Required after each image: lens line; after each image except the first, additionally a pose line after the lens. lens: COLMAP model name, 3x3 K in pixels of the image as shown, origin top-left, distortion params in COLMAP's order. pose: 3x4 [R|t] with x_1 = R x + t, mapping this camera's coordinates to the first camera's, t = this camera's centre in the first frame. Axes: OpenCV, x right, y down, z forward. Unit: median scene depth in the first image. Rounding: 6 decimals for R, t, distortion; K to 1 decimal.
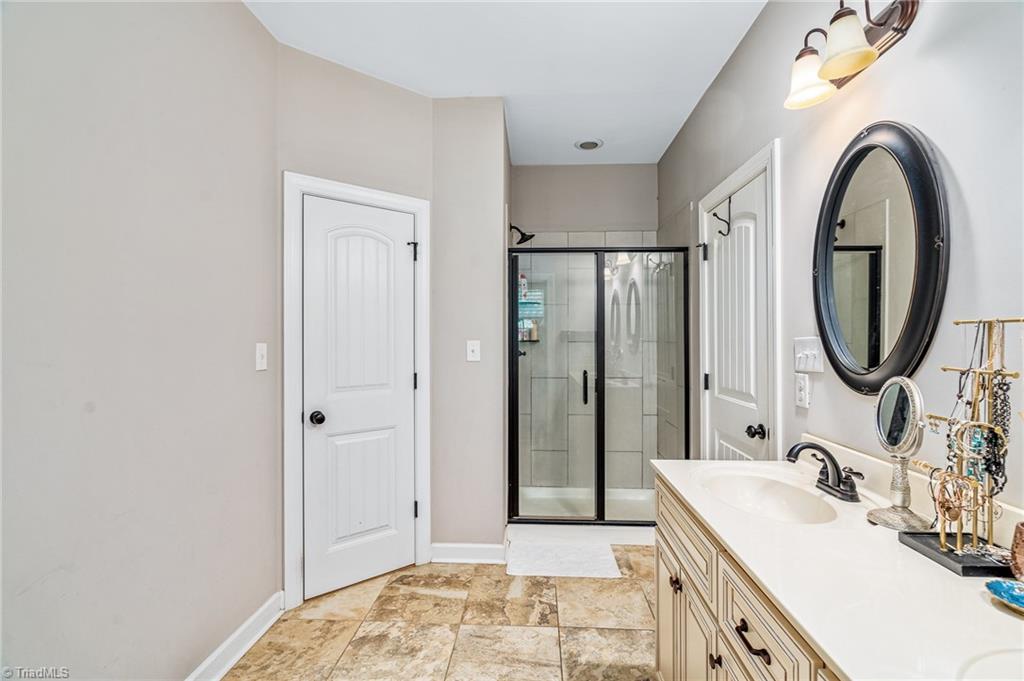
lens RADIAL K [[478.8, 0, 516.0], [0, 478.8, 338.6], [0, 0, 1]] dist [-0.002717, -0.000226]
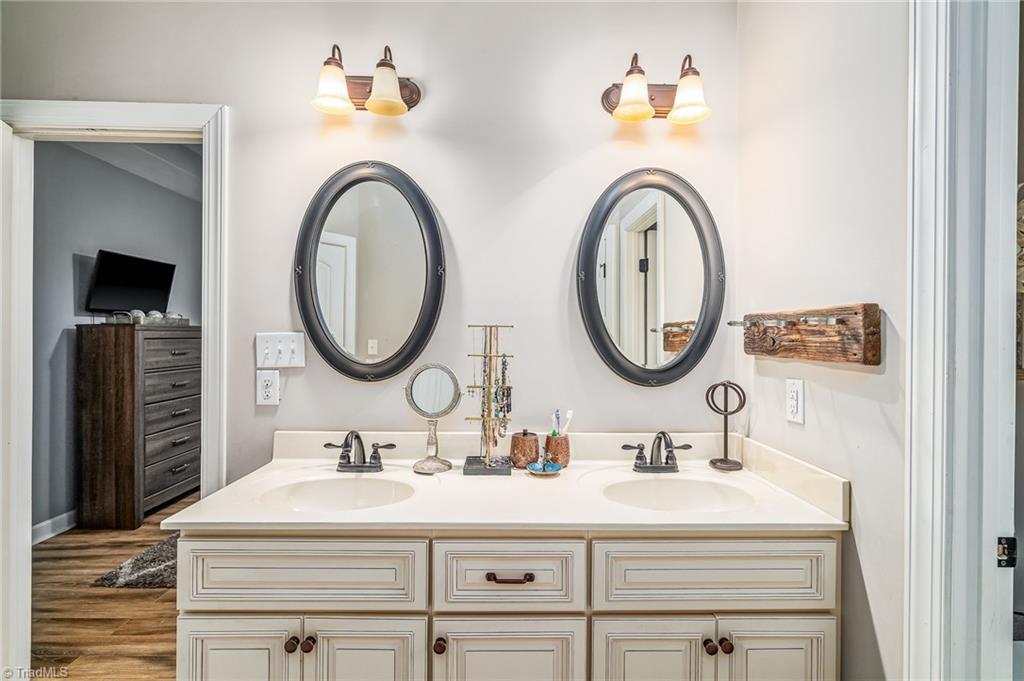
lens RADIAL K [[478.8, 0, 516.0], [0, 478.8, 338.6], [0, 0, 1]] dist [-0.002717, -0.000226]
pose [[-0.065095, -0.001437, 0.997878, -0.539570], [-0.008669, 0.999962, 0.000874, 0.004624], [-0.997841, -0.008594, -0.065105, 0.758867]]
